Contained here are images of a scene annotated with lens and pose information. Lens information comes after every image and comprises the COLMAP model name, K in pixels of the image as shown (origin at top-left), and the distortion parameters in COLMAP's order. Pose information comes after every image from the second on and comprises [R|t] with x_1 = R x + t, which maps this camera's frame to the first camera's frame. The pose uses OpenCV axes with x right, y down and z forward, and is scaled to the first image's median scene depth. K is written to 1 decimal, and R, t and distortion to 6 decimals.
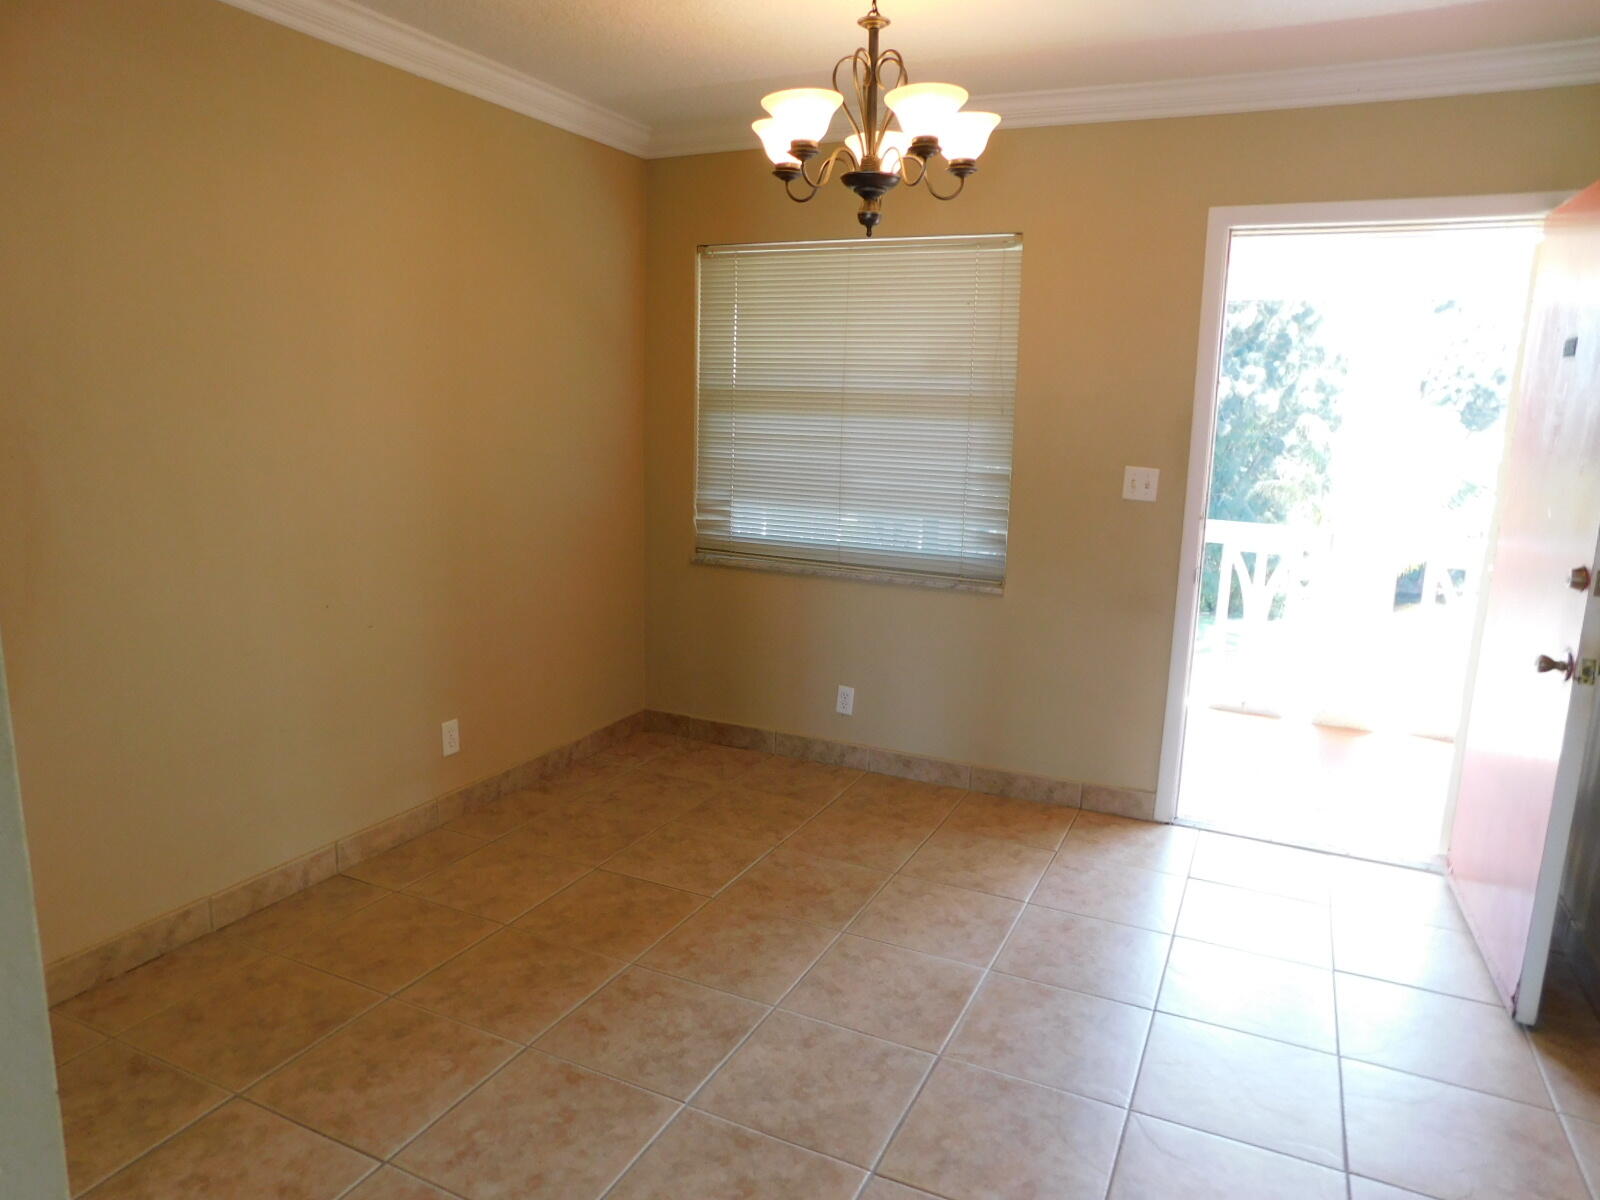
lens RADIAL K [[1060.1, 0, 800.0], [0, 1060.1, 600.0], [0, 0, 1]] dist [-0.072503, 0.054225]
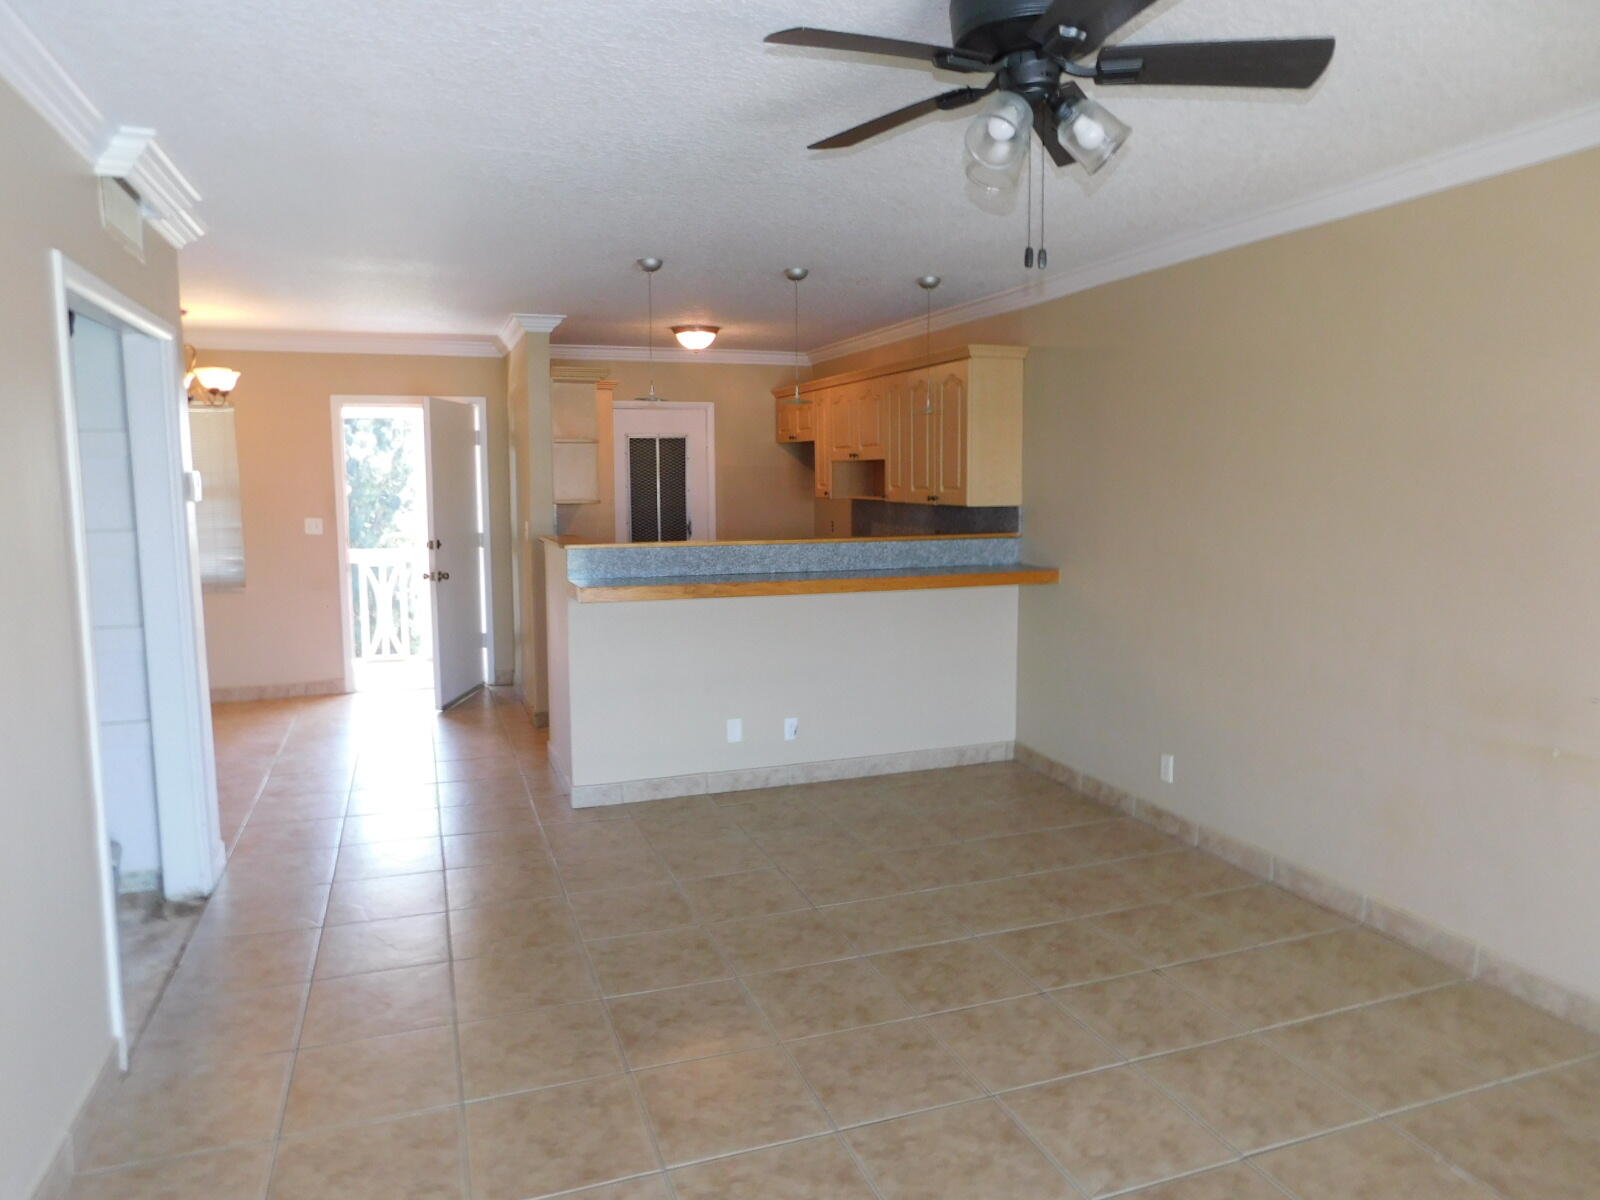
lens RADIAL K [[1061.0, 0, 800.0], [0, 1061.0, 600.0], [0, 0, 1]] dist [-0.071842, 0.055701]
pose [[0.704052, -0.112371, 0.701202, -0.515195], [0.150557, 0.988575, 0.007255, 0.180146], [-0.694006, 0.100463, 0.712926, -1.239137]]
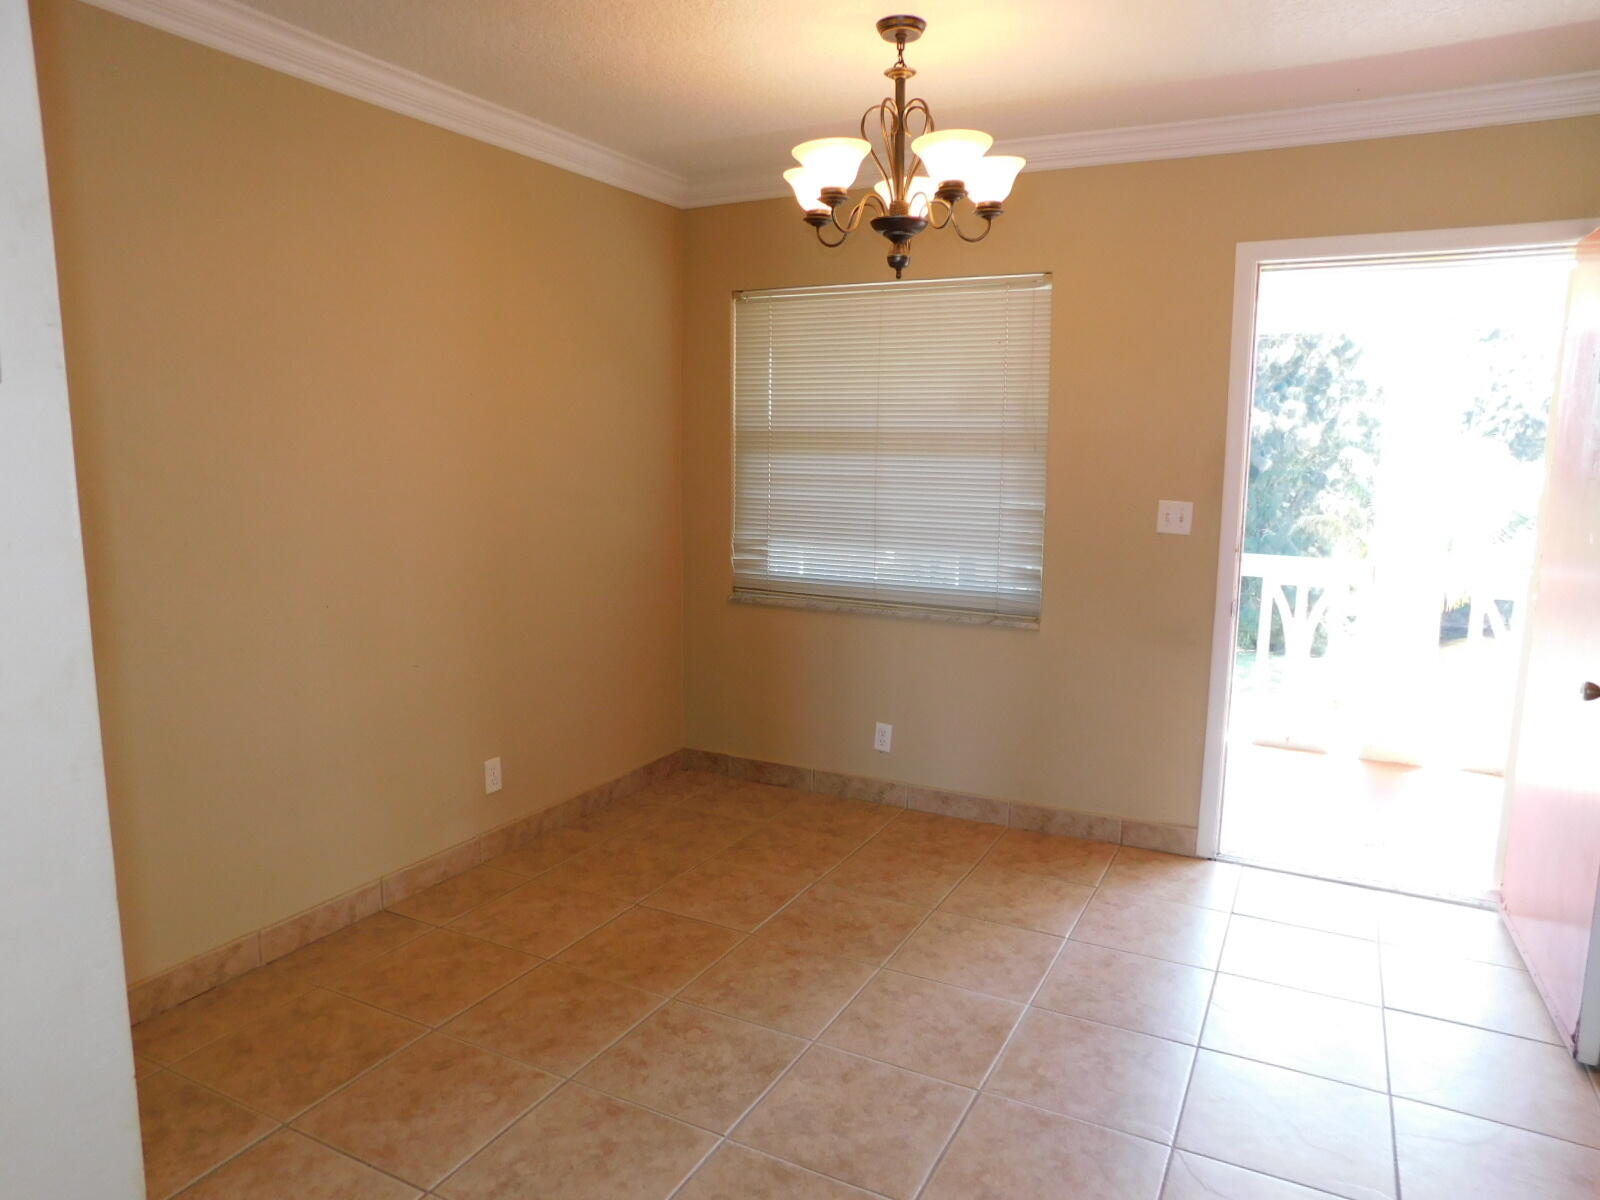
lens RADIAL K [[1061.0, 0, 800.0], [0, 1061.0, 600.0], [0, 0, 1]] dist [-0.071842, 0.055701]
pose [[0.999261, -0.011033, -0.036833, 0.003553], [0.009565, 0.999162, -0.039794, 0.005329], [0.037241, 0.039412, 0.998529, -0.012546]]
